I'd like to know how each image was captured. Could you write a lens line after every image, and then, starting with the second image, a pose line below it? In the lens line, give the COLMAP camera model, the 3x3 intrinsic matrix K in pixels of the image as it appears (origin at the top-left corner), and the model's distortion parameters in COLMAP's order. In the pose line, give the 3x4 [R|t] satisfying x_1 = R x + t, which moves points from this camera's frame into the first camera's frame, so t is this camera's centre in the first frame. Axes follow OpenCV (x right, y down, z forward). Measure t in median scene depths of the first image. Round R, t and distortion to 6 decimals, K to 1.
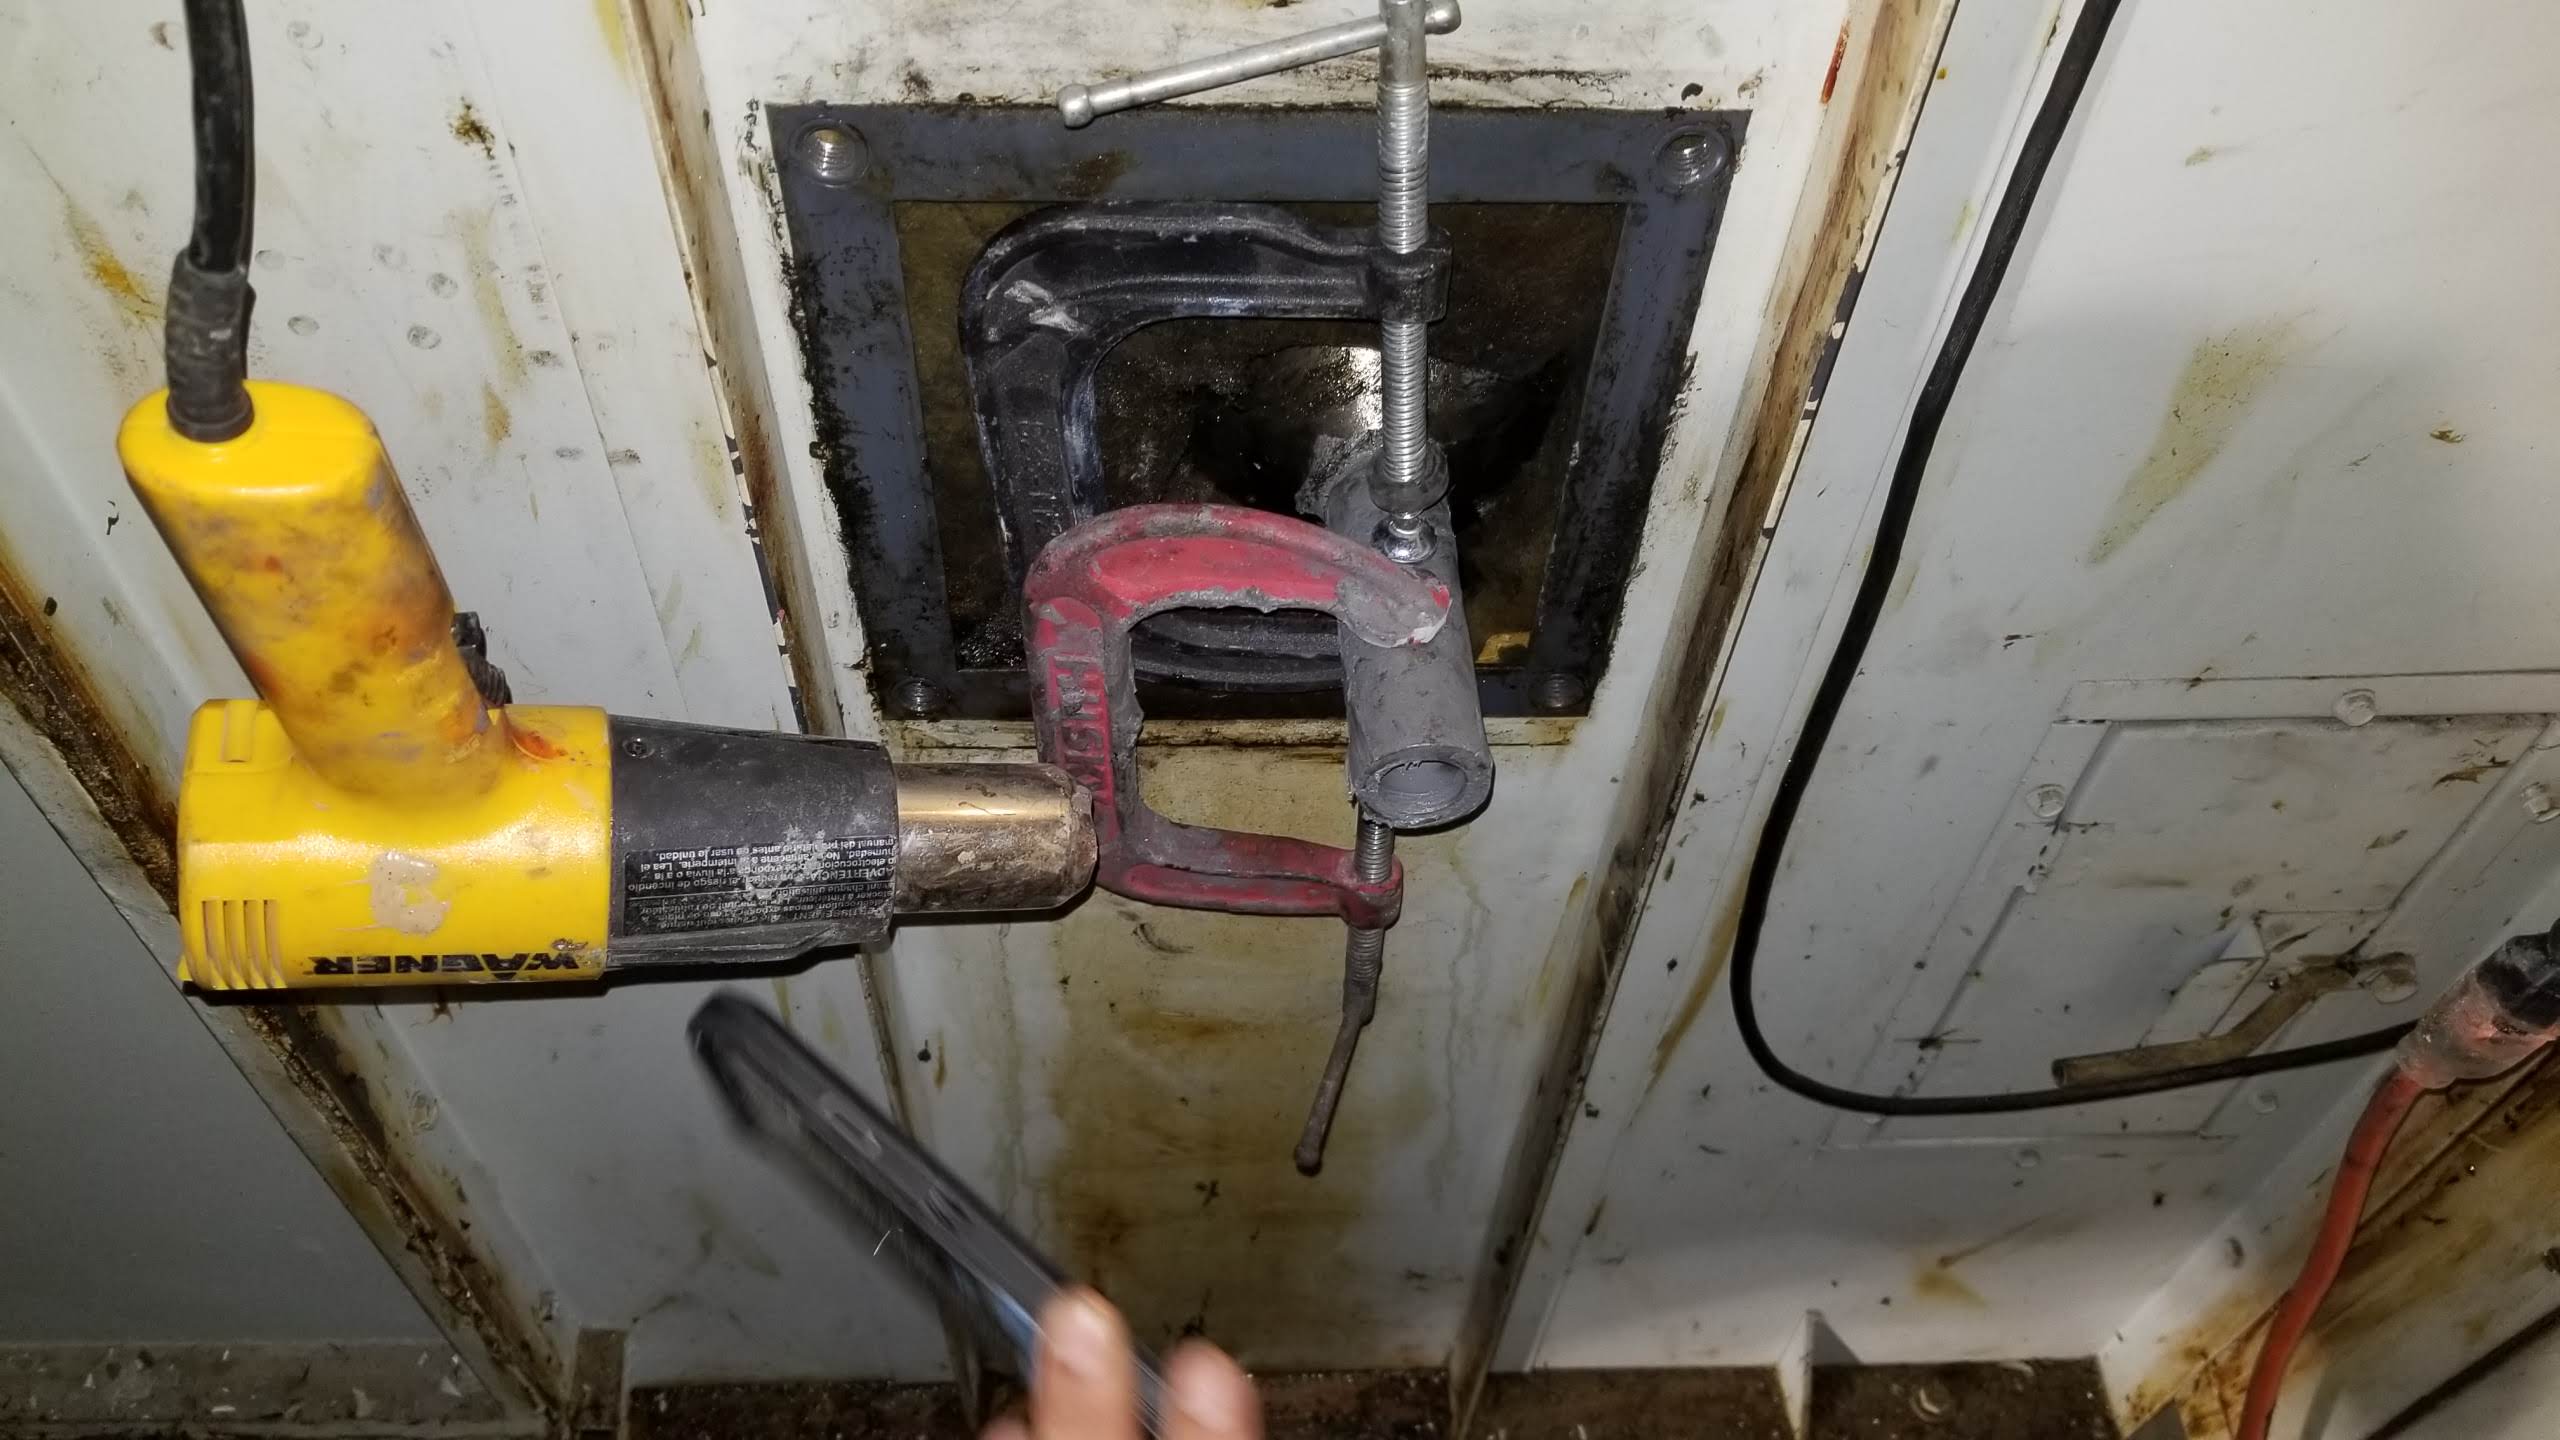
lens RADIAL K [[1990.7, 0, 1280.0], [0, 1990.7, 720.0], [0, 0, 1]] dist [0.114359, -0.228621]
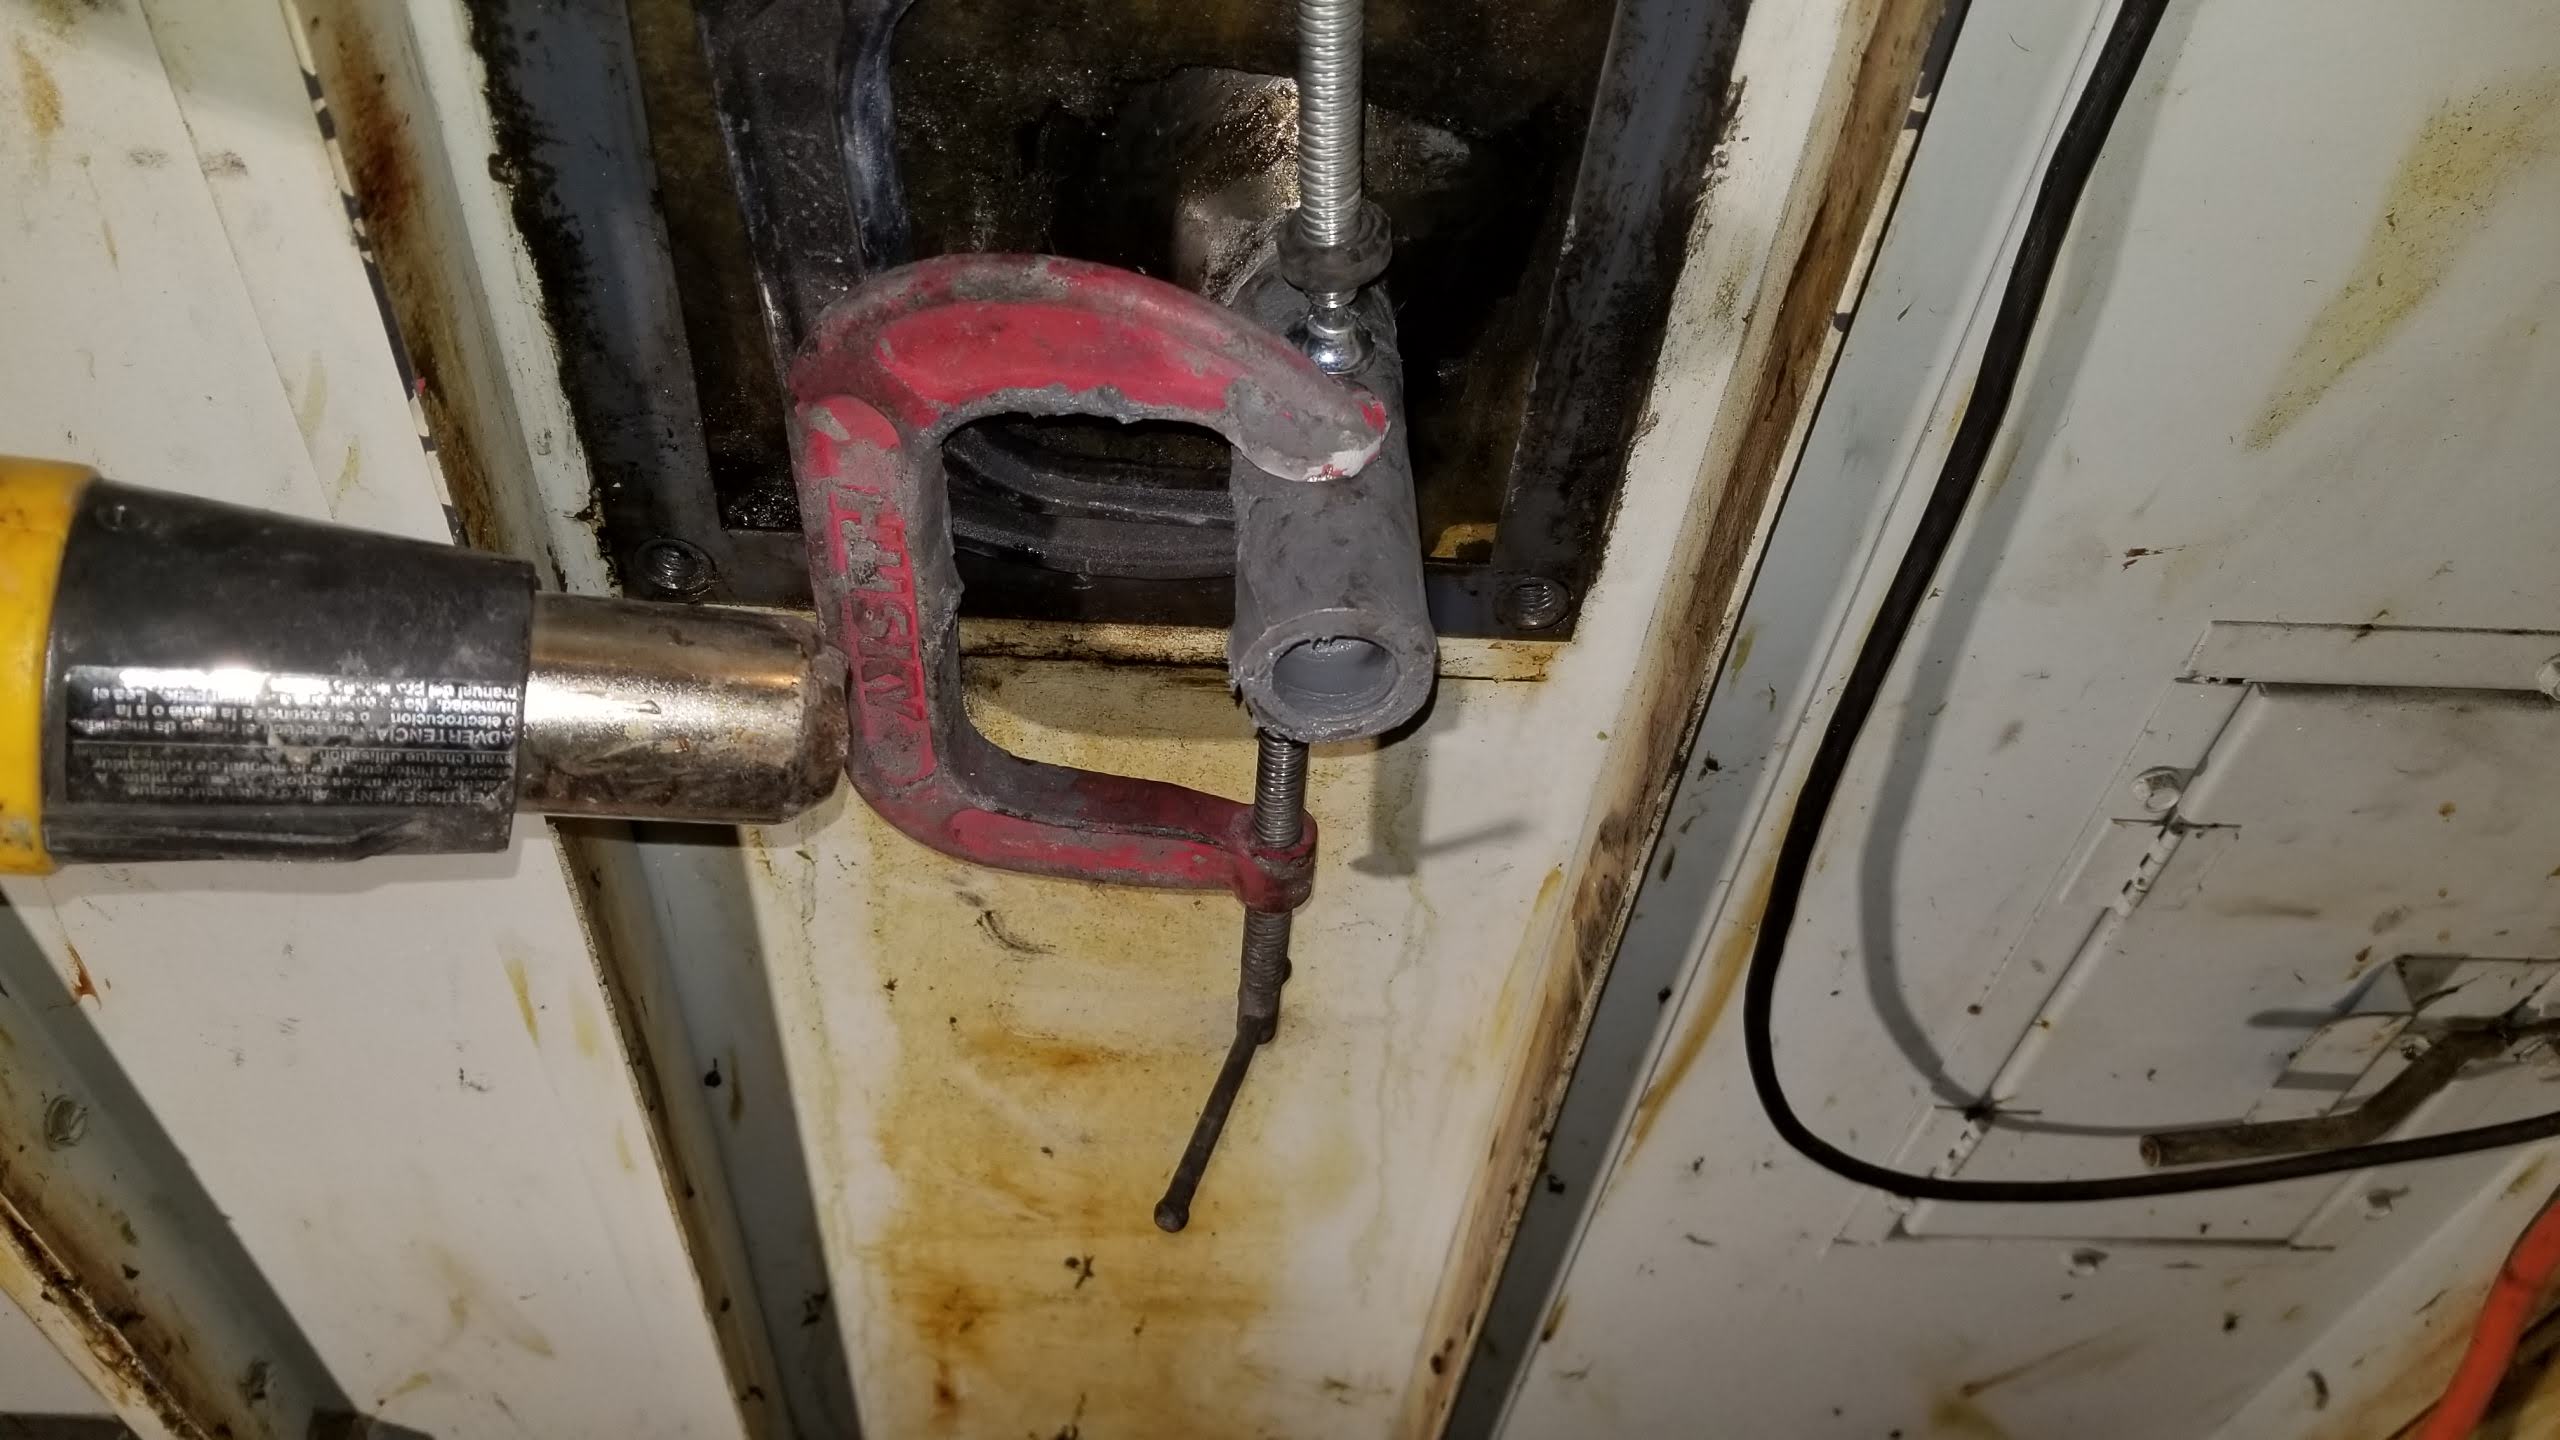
lens RADIAL K [[1993.3, 0, 1309.3], [0, 1993.3, 695.3], [0, 0, 1]] dist [0.095161, -0.170803]
pose [[0.998704, 0.044862, 0.024057, 0.038652], [-0.043406, 0.997375, -0.057955, 0.068384], [-0.026594, 0.056836, 0.998029, 0.254794]]
